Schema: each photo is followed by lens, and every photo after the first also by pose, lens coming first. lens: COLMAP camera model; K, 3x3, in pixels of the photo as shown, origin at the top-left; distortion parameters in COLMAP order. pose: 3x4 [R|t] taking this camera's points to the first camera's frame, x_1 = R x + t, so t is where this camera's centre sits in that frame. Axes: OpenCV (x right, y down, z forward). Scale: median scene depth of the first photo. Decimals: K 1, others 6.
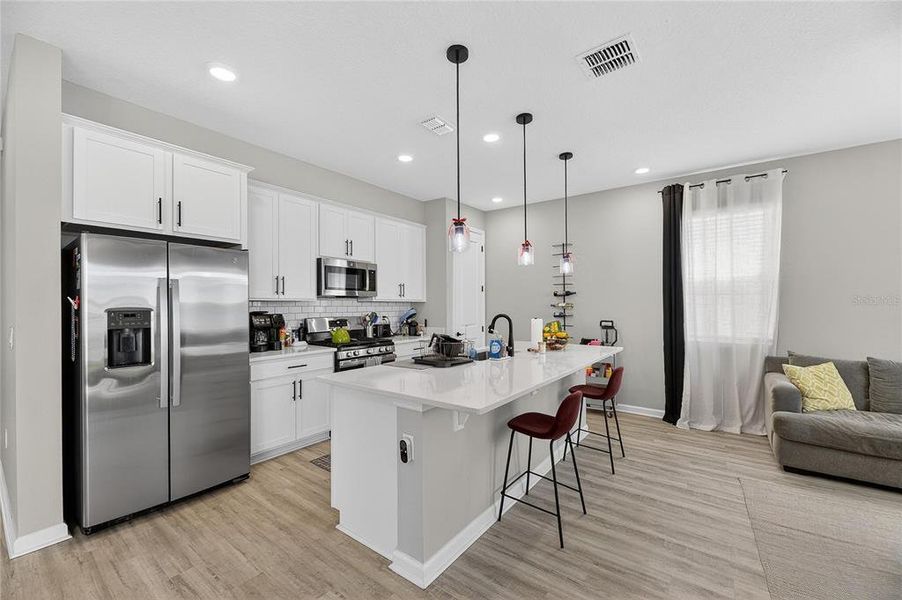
lens RADIAL K [[362.6, 0, 452.6], [0, 362.6, 305.0], [0, 0, 1]] dist [-0.004201, -0.002027]
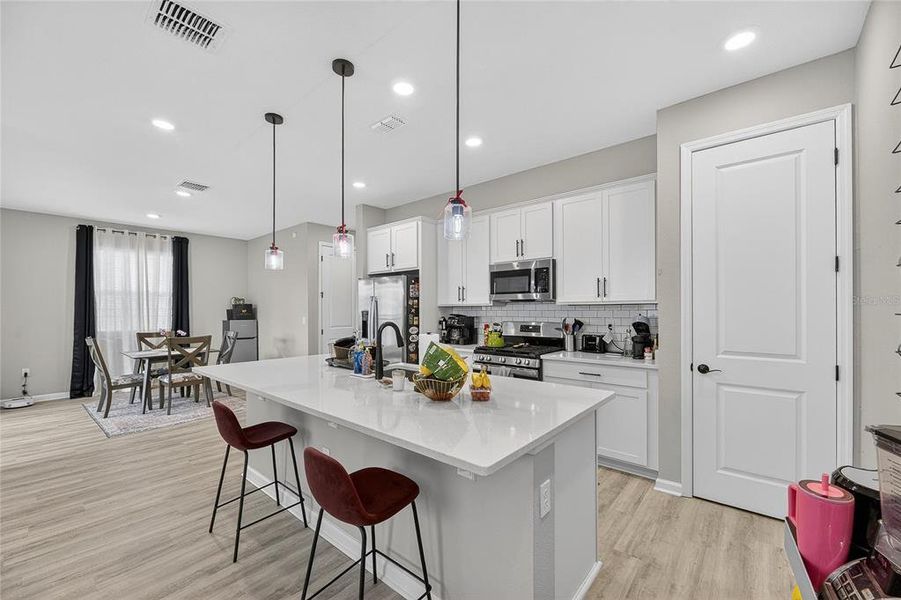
lens RADIAL K [[362.2, 0, 454.0], [0, 362.2, 311.8], [0, 0, 1]] dist [-0.004201, -0.002027]
pose [[-0.053919, 0.008721, -0.998507, 0.798278], [0.001760, 0.999961, 0.008639, -0.002197], [0.998544, -0.001292, -0.053932, 1.063532]]
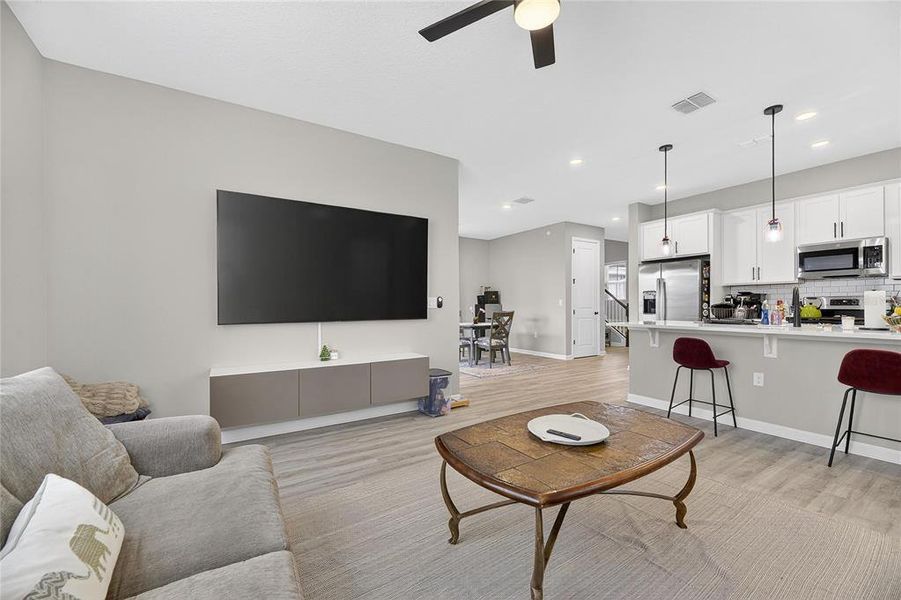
lens RADIAL K [[362.2, 0, 448.3], [0, 362.2, 308.9], [0, 0, 1]] dist [-0.004201, -0.002027]
pose [[-0.365138, 0.014232, -0.930845, 1.332722], [0.006171, 0.999898, 0.012867, 0.061565], [0.930933, -0.001046, -0.365189, 0.392790]]
